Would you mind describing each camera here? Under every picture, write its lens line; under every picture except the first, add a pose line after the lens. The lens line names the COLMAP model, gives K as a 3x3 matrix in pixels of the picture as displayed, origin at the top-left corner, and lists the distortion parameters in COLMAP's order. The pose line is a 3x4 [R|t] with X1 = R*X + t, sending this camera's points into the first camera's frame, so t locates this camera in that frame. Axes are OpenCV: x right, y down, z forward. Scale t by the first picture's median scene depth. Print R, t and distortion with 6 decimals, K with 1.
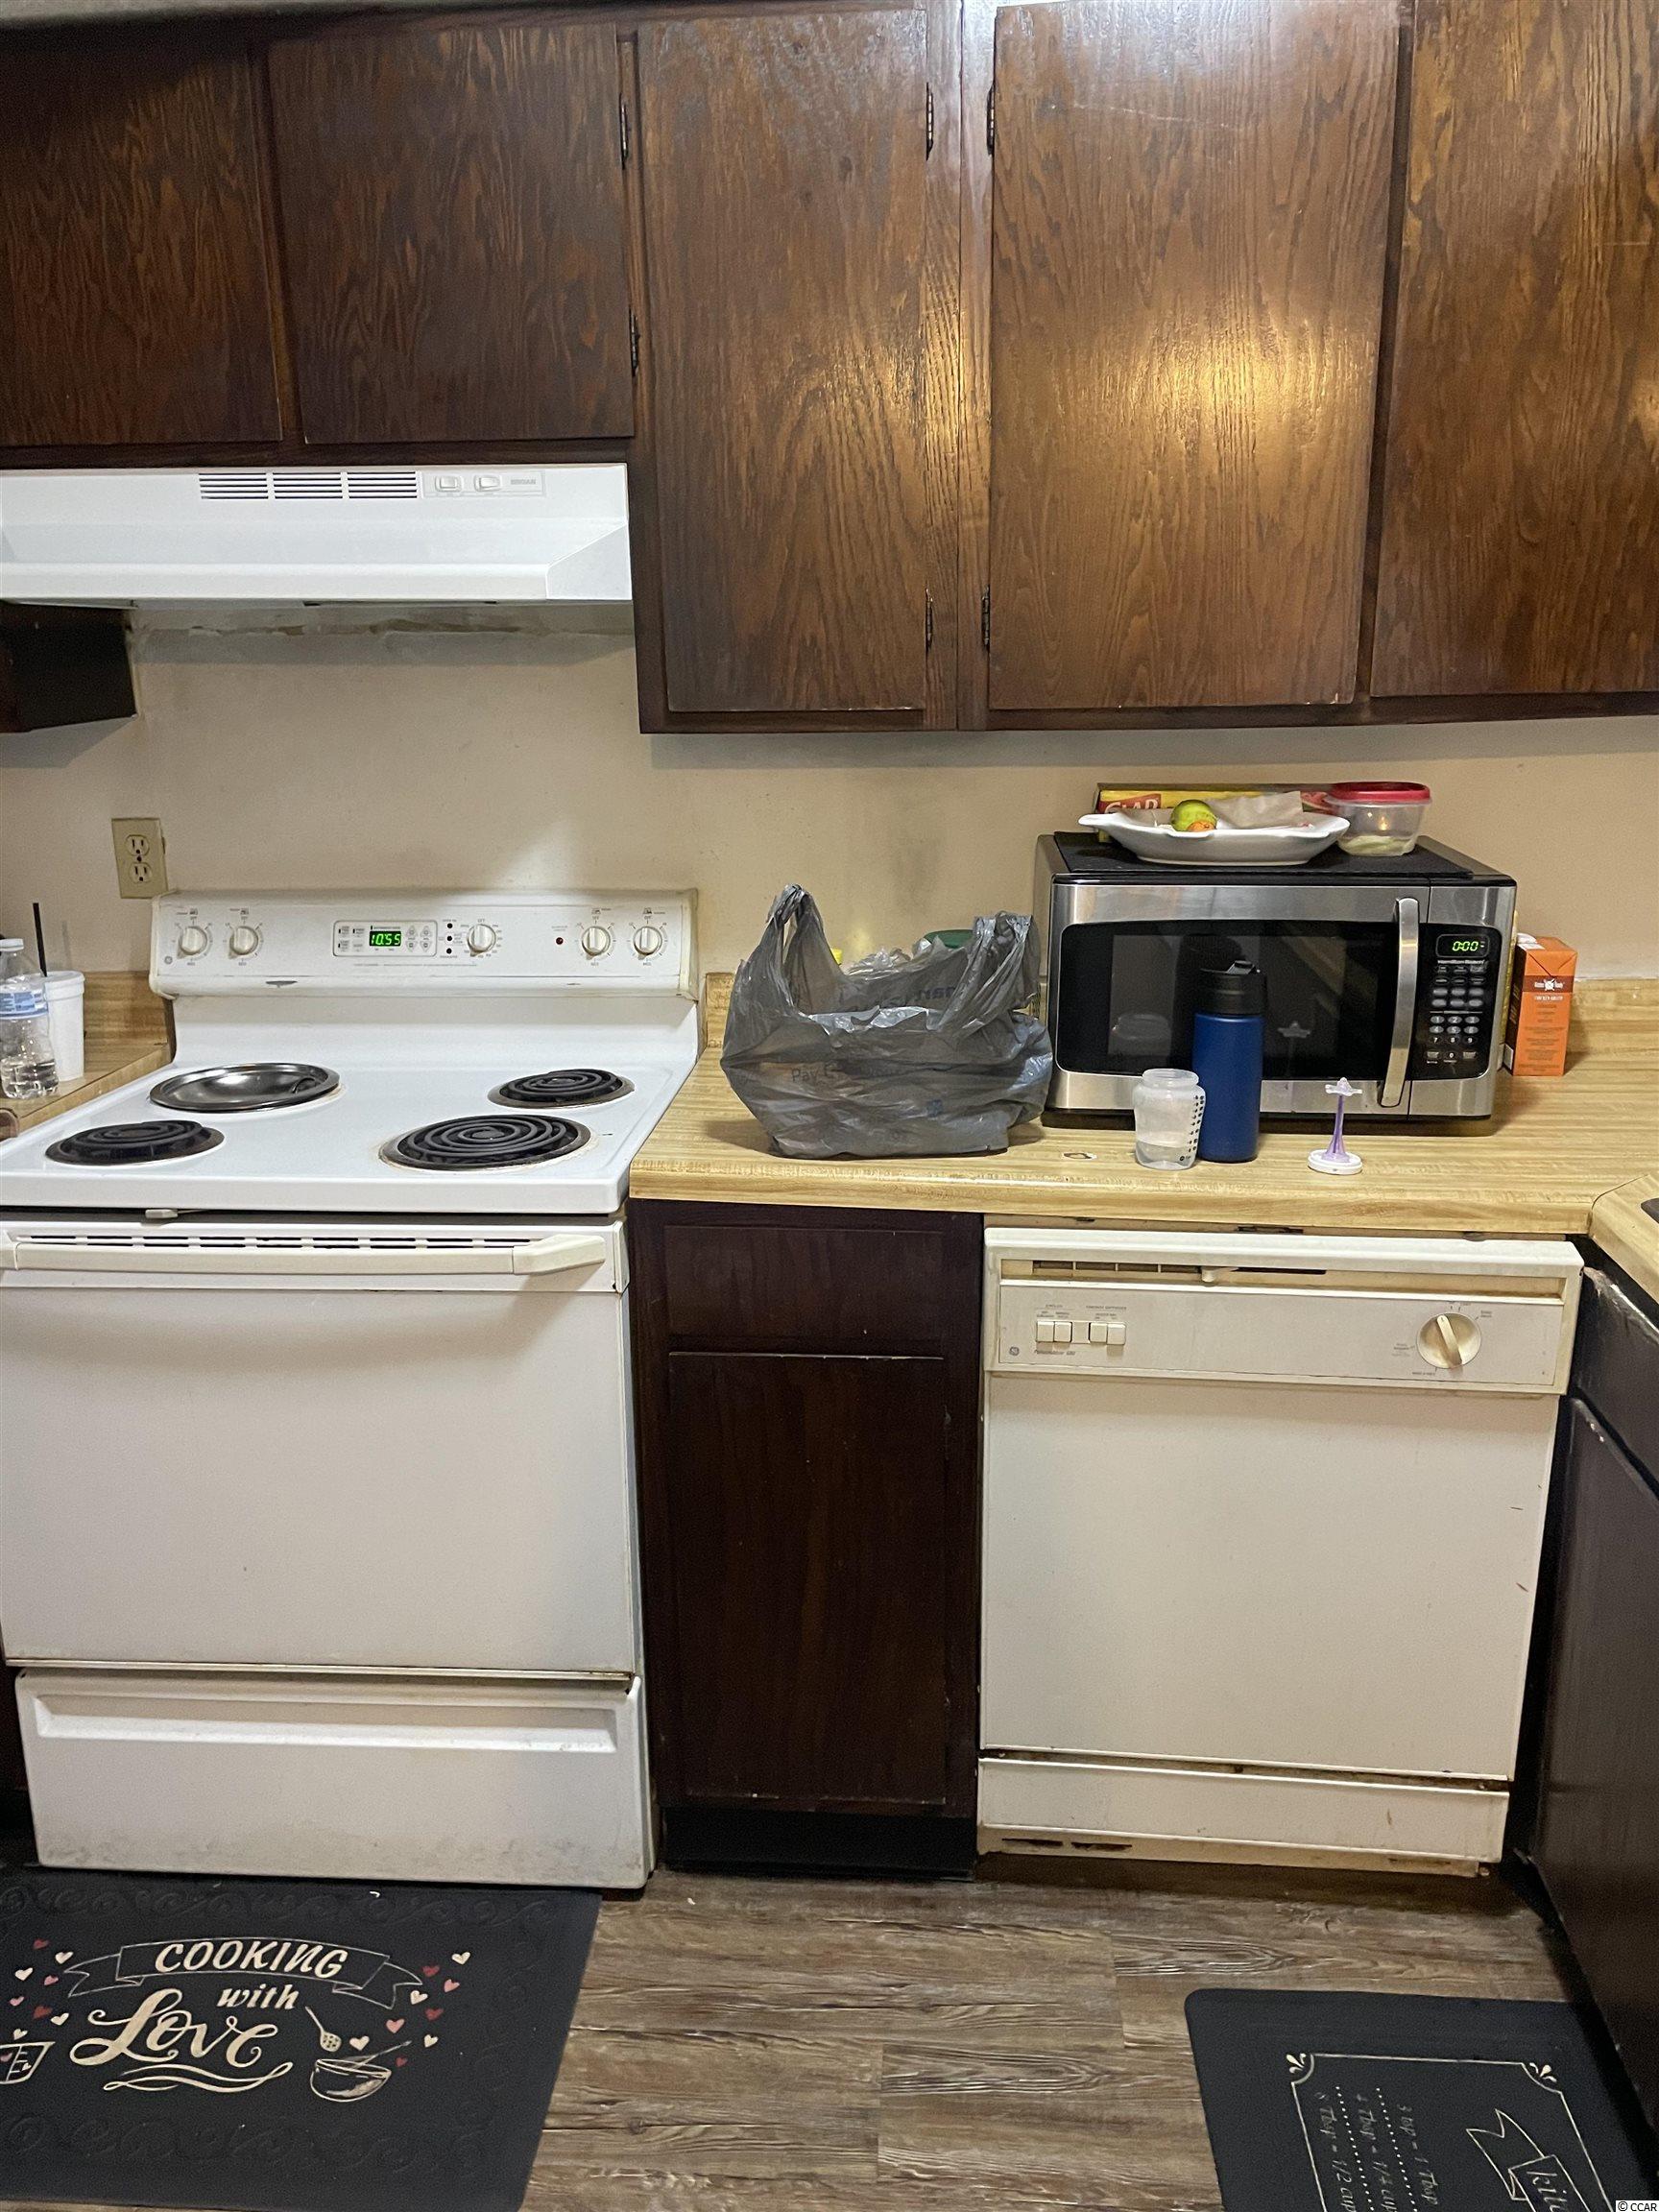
lens RADIAL K [[1698.8, 0, 838.9], [0, 1698.8, 1112.8], [0, 0, 1]] dist [0.014493, -0.018168]
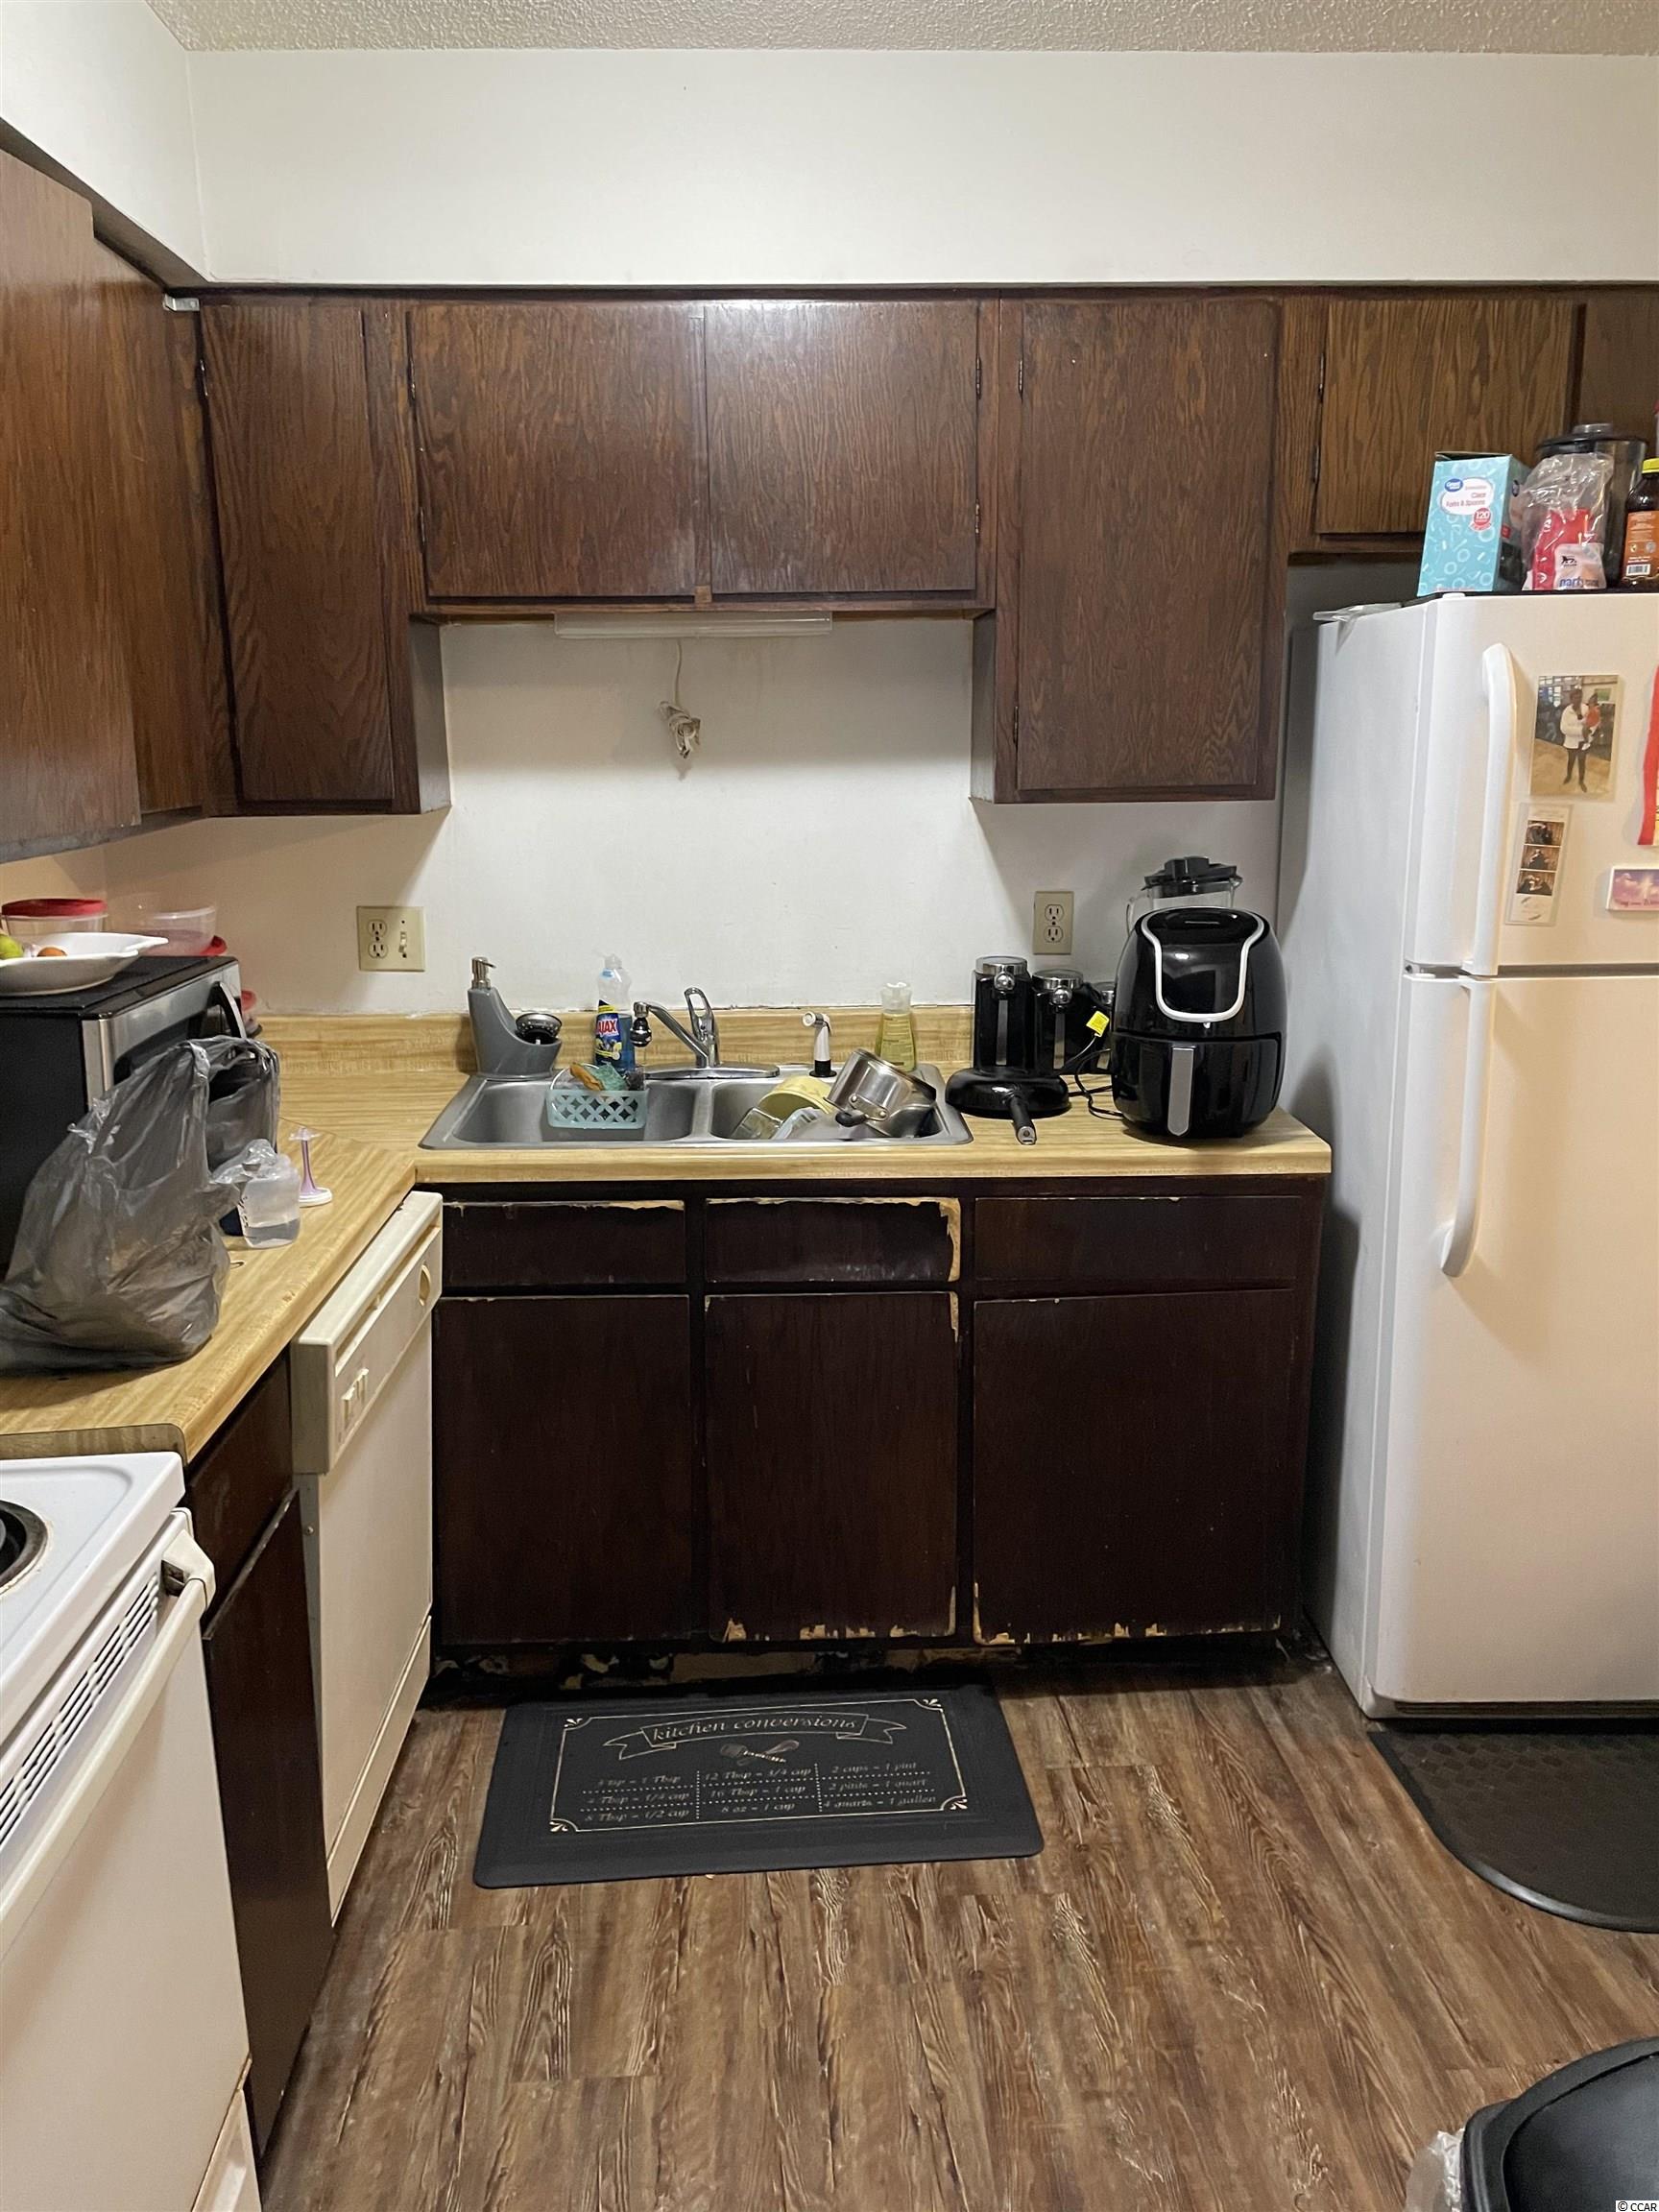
lens RADIAL K [[1698.8, 0, 830.5], [0, 1698.8, 1104.7], [0, 0, 1]] dist [0.014493, -0.018168]
pose [[-0.126180, -0.209696, 0.969591, -0.919125], [0.280999, 0.929815, 0.237662, -0.216838], [-0.951377, 0.302442, -0.058400, 0.708749]]
